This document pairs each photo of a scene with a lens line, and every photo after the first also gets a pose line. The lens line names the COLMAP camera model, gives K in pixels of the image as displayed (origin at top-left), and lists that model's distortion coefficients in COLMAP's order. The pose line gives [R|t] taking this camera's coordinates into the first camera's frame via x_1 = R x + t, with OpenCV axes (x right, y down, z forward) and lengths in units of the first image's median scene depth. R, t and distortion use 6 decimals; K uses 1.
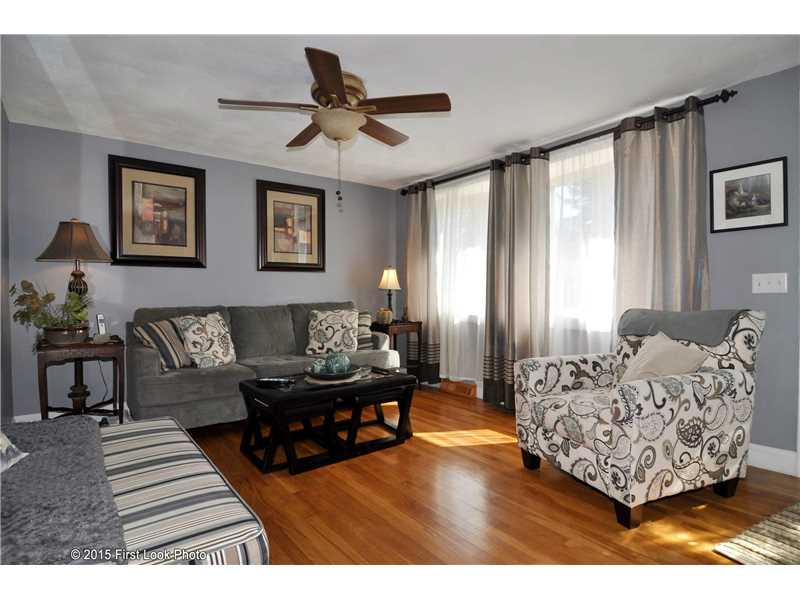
lens RADIAL K [[427.7, 0, 405.1], [0, 427.7, 298.1], [0, 0, 1]] dist [-0.010920, -0.012990]
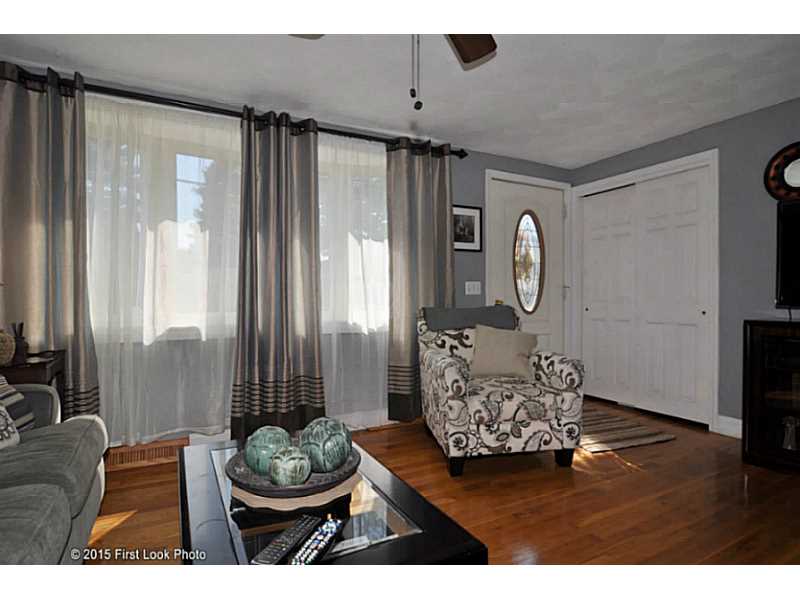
lens RADIAL K [[427.7, 0, 400.0], [0, 427.7, 299.1], [0, 0, 1]] dist [-0.010920, -0.012990]
pose [[0.189447, -0.000088, 0.981891, -0.465268], [0.012553, 0.999918, -0.002332, 0.002647], [-0.981811, 0.012768, 0.189432, 0.646496]]
